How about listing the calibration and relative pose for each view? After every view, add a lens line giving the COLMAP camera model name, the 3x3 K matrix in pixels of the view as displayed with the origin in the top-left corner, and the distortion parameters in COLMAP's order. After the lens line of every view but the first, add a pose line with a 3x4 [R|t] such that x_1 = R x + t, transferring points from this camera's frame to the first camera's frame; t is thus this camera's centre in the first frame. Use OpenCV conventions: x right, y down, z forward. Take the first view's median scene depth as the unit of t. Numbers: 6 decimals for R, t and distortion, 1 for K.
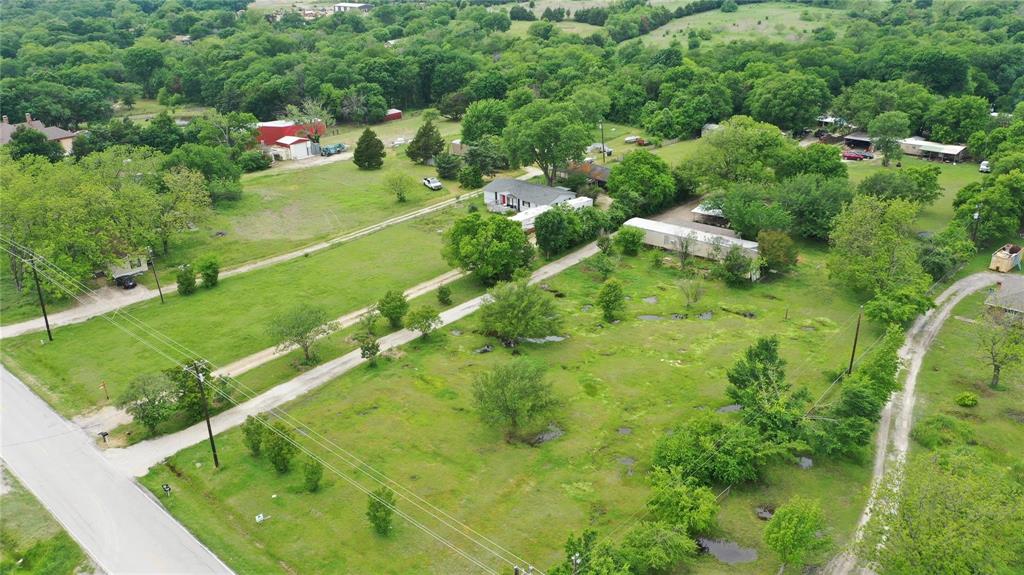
lens RADIAL K [[808.5, 0, 514.7], [0, 808.5, 285.1], [0, 0, 1]] dist [0.010409, -0.006388]
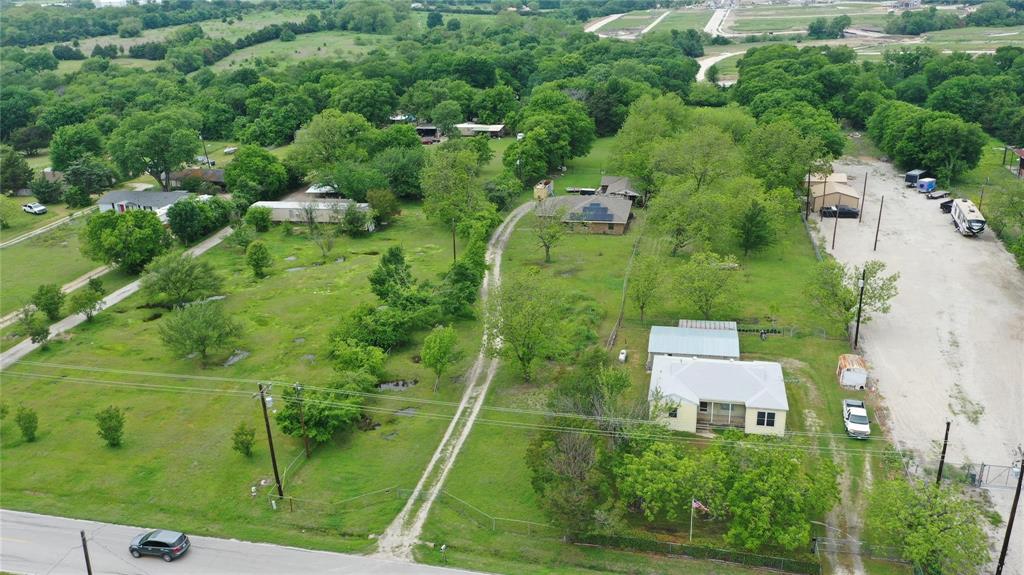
lens RADIAL K [[808.5, 0, 512.6], [0, 808.5, 287.5], [0, 0, 1]] dist [0.010409, -0.006388]
pose [[0.870692, -0.184162, 0.456047, -0.070609], [0.201899, 0.979355, 0.010017, 0.083464], [-0.448477, 0.083354, 0.889899, -0.137303]]
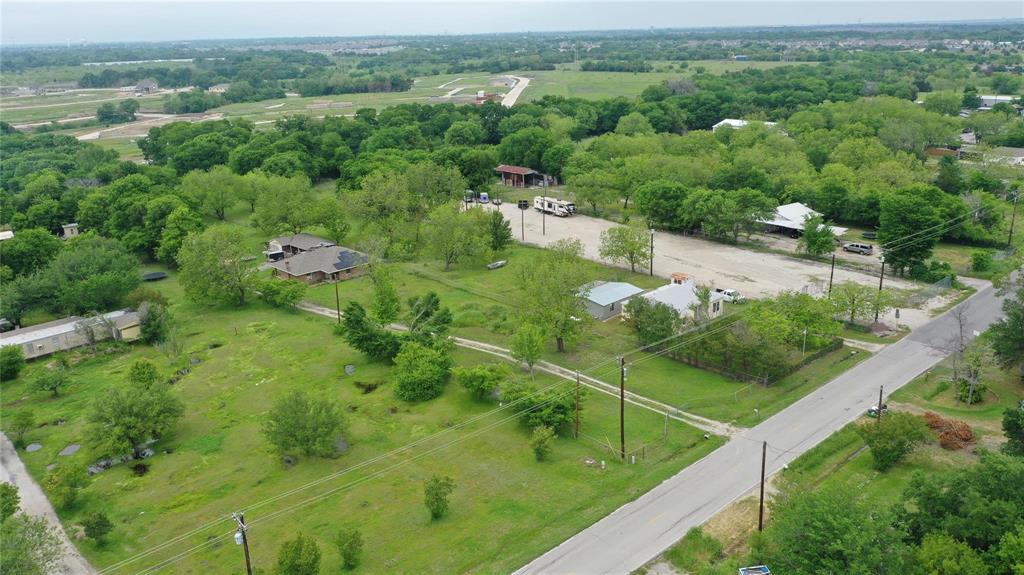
lens RADIAL K [[808.5, 0, 511.9], [0, 808.5, 287.8], [0, 0, 1]] dist [0.010409, -0.006388]
pose [[0.102233, -0.282536, 0.953793, -0.496448], [0.416410, 0.882923, 0.216909, -0.073365], [-0.903411, 0.374994, 0.207914, 0.256339]]
